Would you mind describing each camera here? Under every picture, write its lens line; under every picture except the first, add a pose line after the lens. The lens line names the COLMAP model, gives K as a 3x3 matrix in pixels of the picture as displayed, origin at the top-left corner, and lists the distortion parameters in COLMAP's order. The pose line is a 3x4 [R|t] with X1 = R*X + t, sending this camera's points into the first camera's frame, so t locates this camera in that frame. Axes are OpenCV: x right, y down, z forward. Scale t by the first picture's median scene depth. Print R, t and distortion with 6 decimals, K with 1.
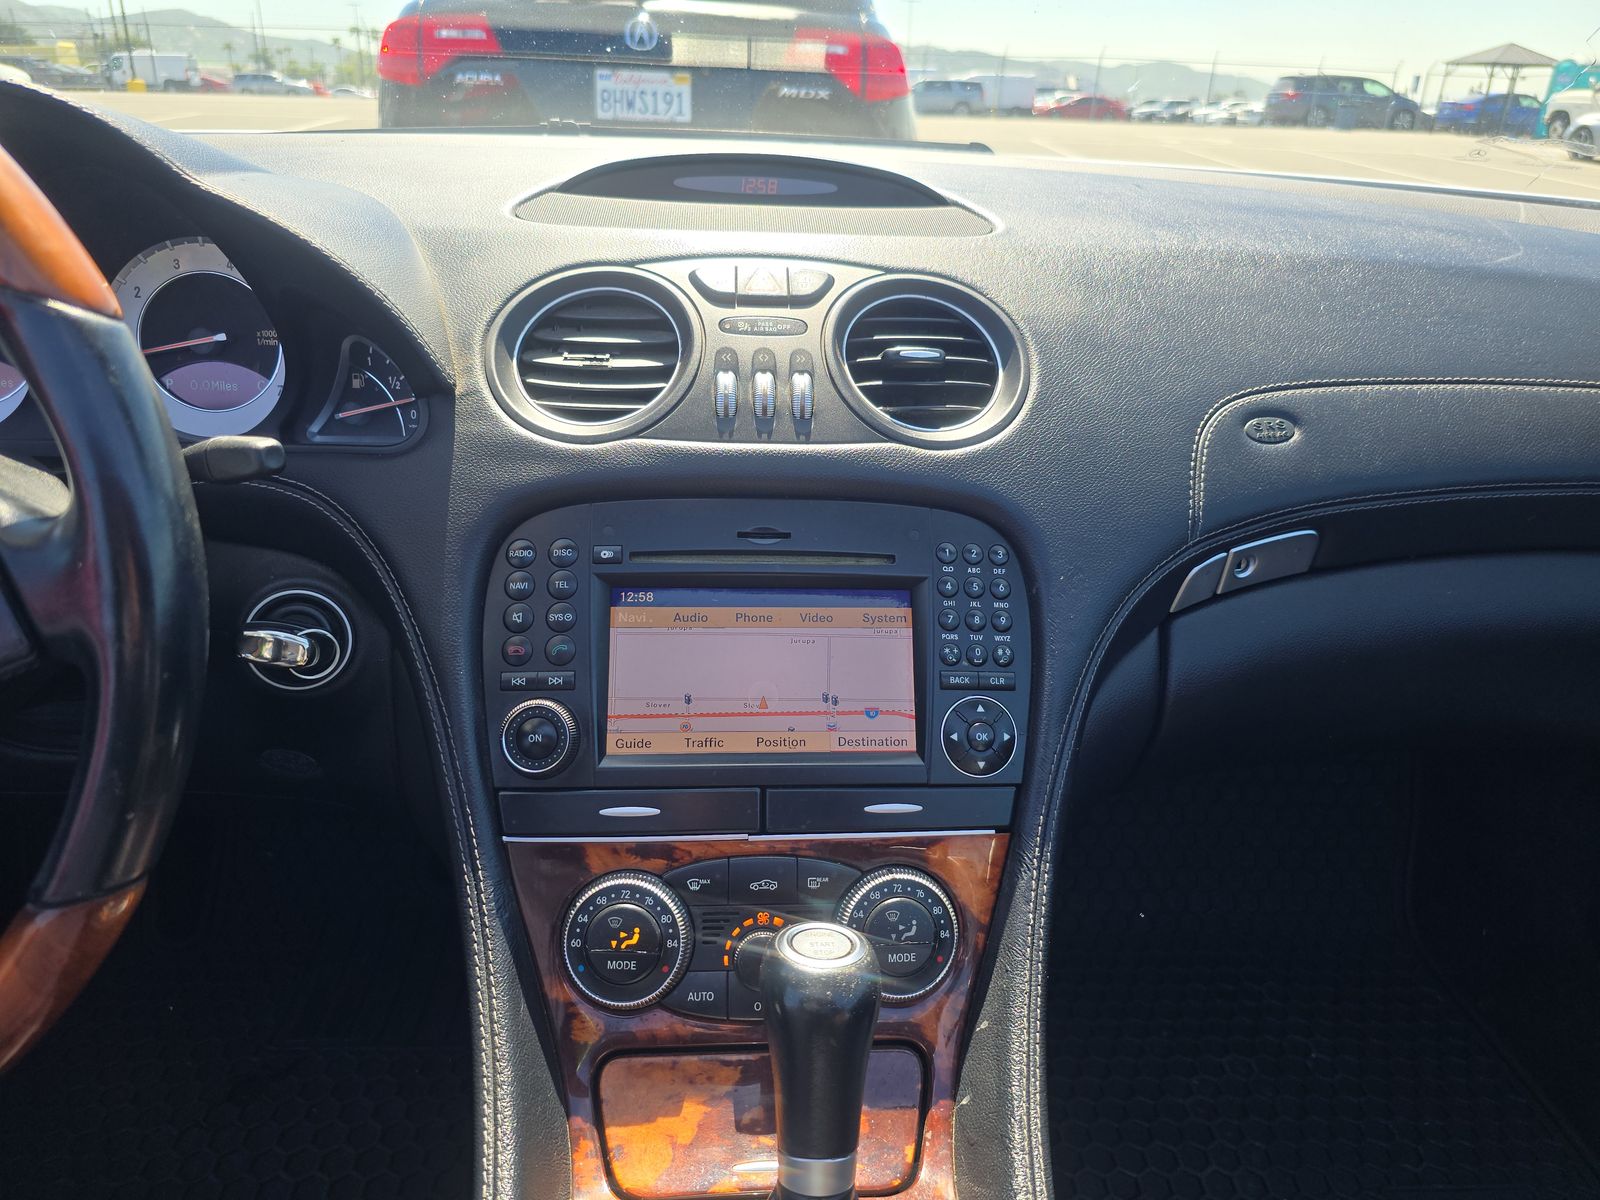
lens RADIAL K [[1092.8, 0, 804.0], [0, 1092.8, 585.8], [0, 0, 1]] dist [0.040179, -0.039500]
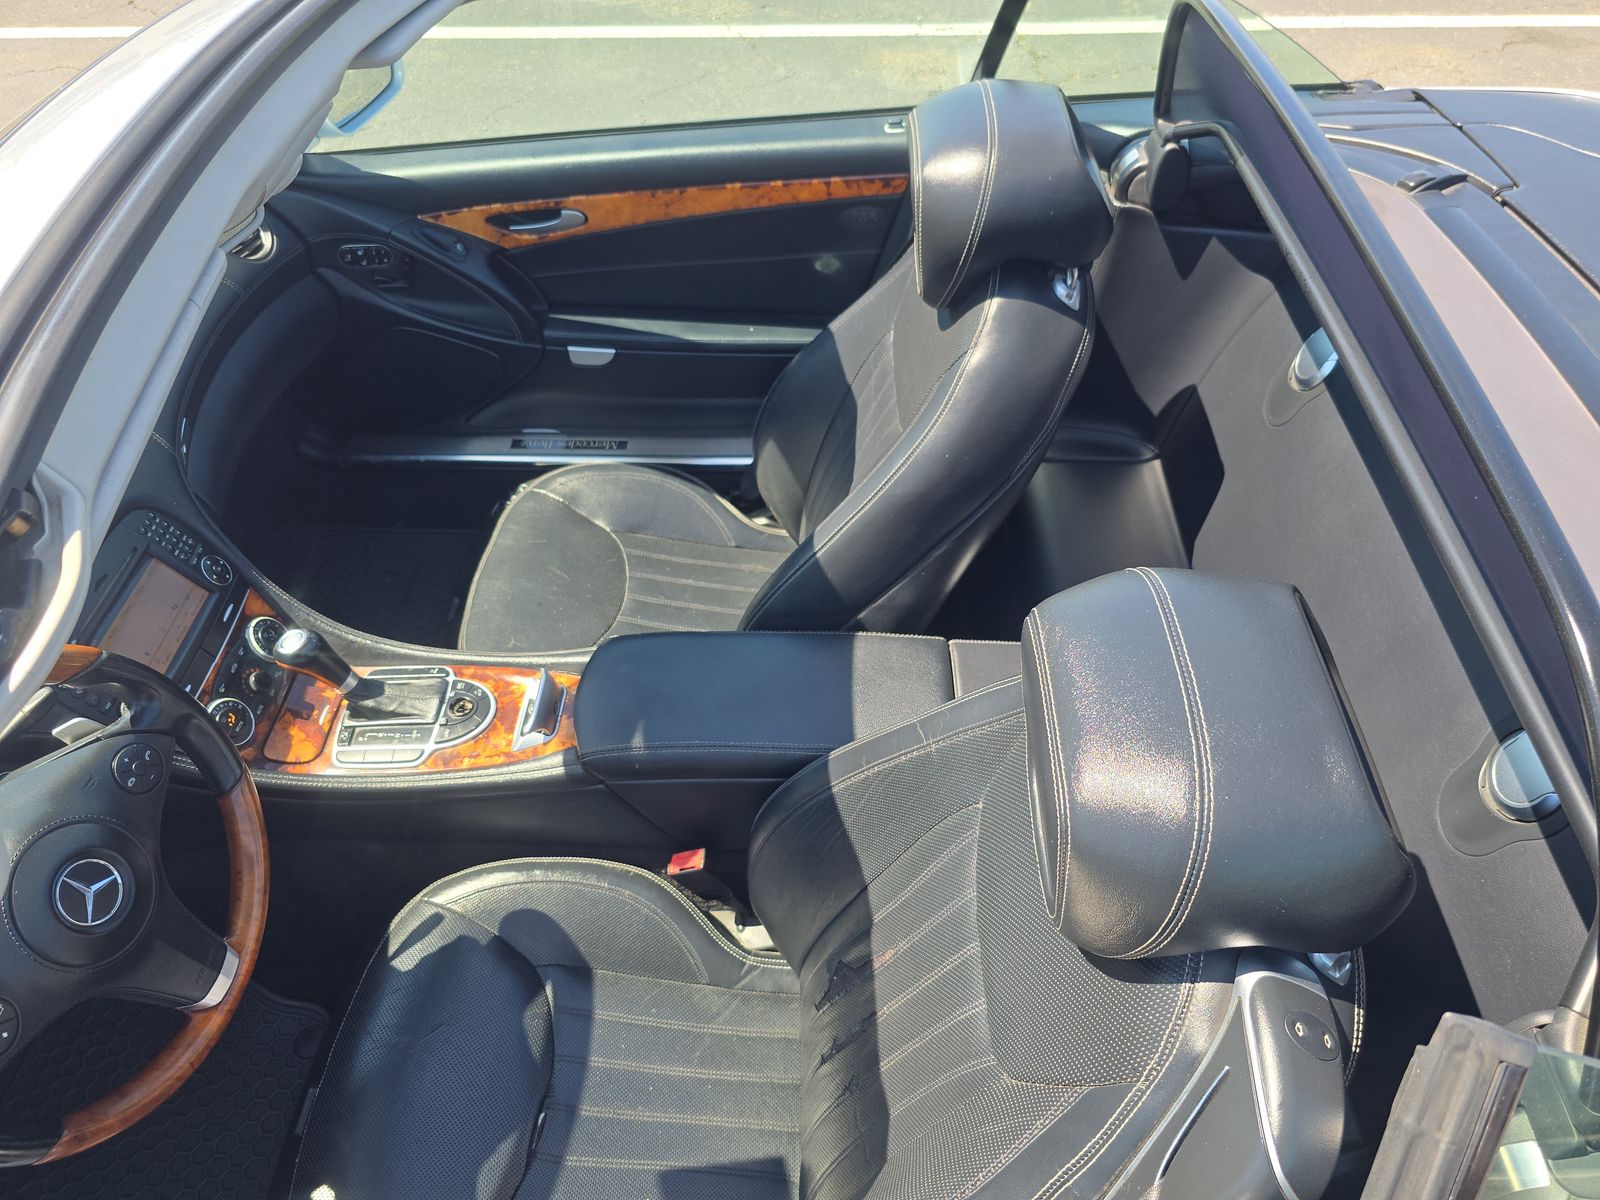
lens RADIAL K [[1092.8, 0, 804.0], [0, 1092.8, 585.8], [0, 0, 1]] dist [0.040179, -0.039500]
pose [[0.105199, -0.746517, 0.656997, -1.294634], [0.416584, 0.632982, 0.652527, -0.867075], [-0.902990, 0.205049, 0.377576, -1.068899]]
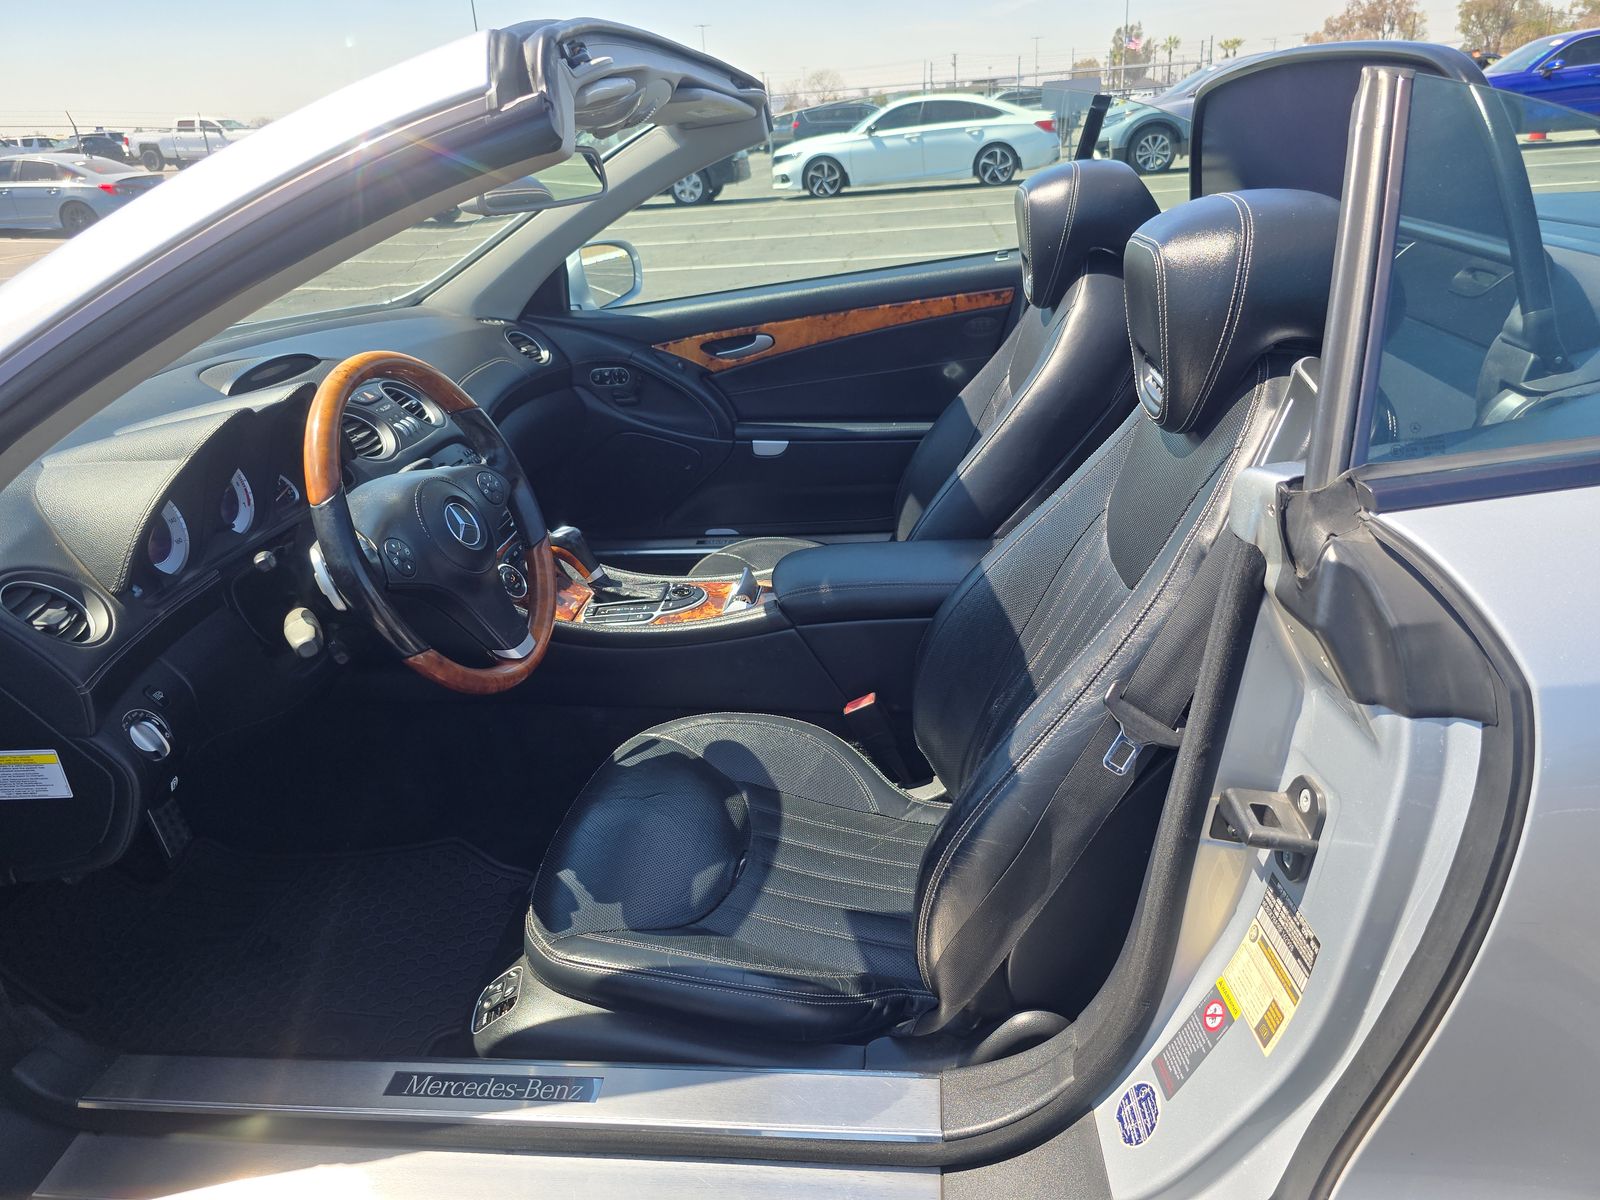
lens RADIAL K [[1077.5, 0, 800.0], [0, 1077.5, 600.0], [0, 0, 1]] dist [0.034494, -0.000595]
pose [[0.175430, -0.435727, 0.882817, -2.561171], [0.455853, 0.830754, 0.319445, -0.238123], [-0.872595, 0.346395, 0.344366, -0.740994]]
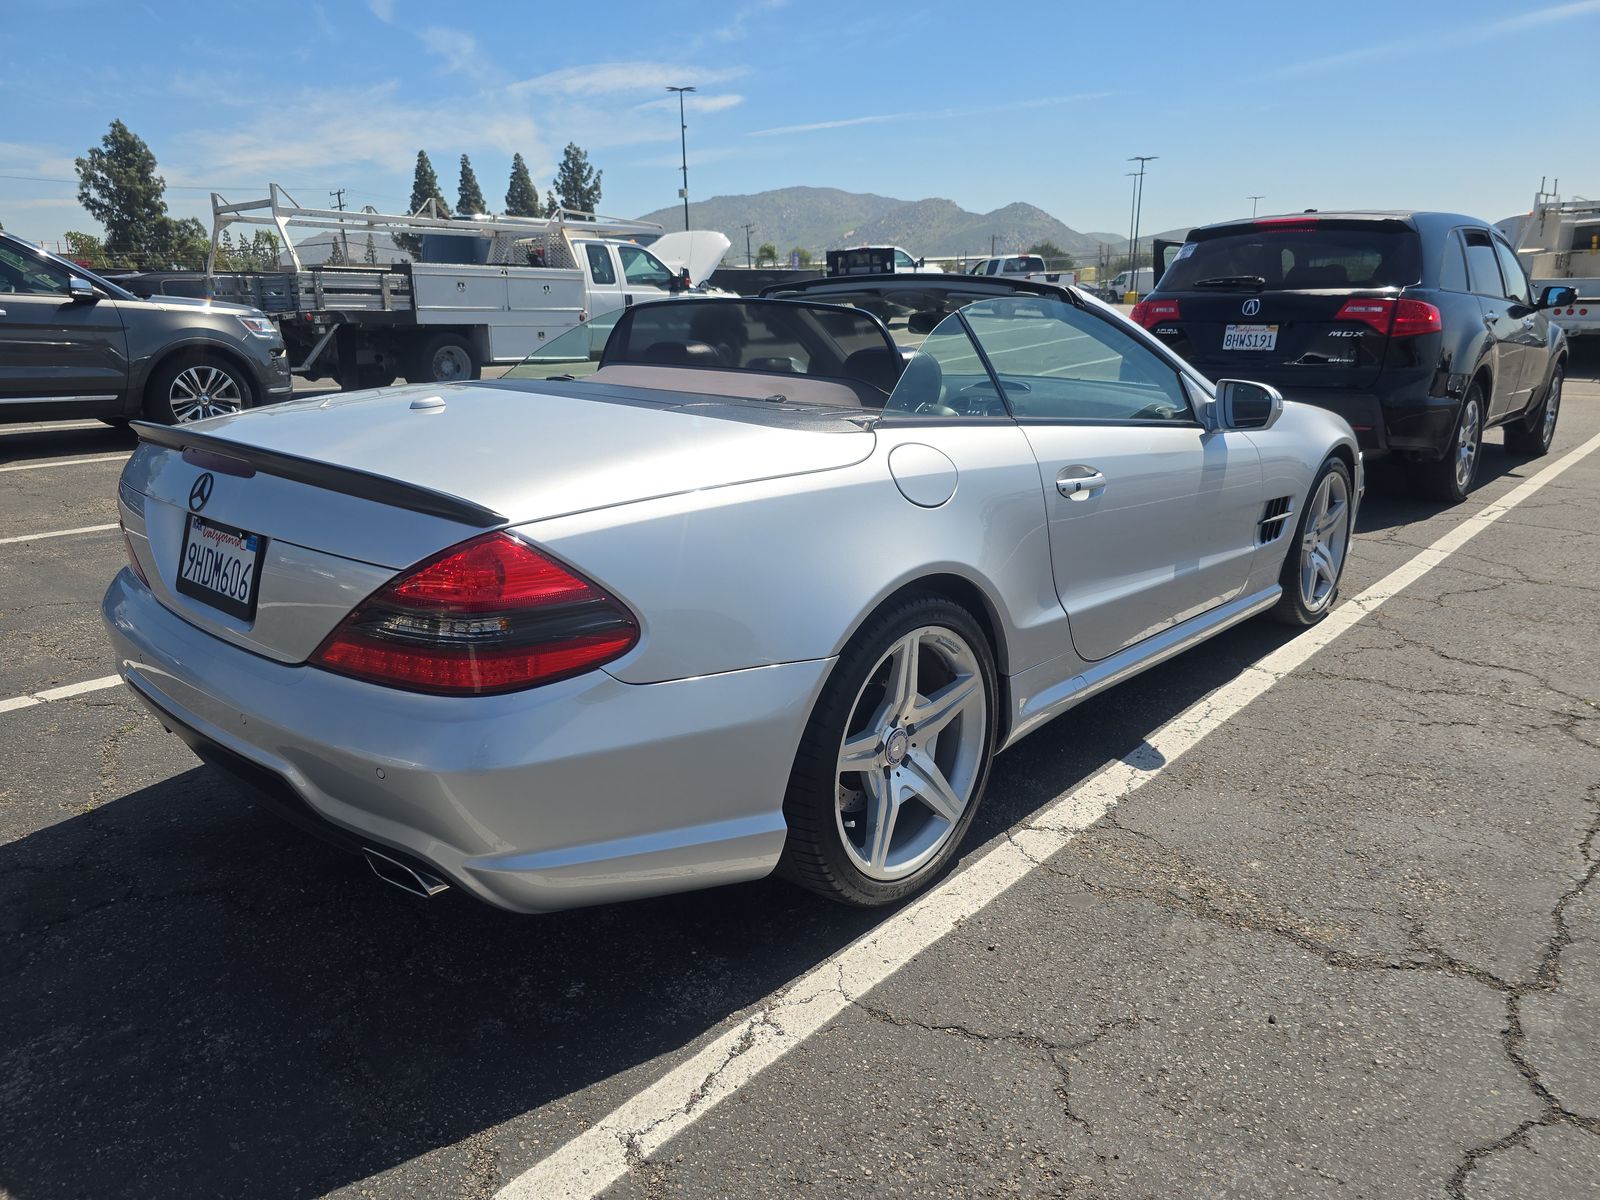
lens RADIAL K [[1106.7, 0, 802.6], [0, 1106.7, 584.7], [0, 0, 1]] dist [0.002577, -0.006805]
pose [[0.701246, 0.145930, -0.697824, 4.397301], [-0.256941, 0.964777, -0.056445, 1.596221], [0.665007, 0.218881, 0.714042, -4.664198]]
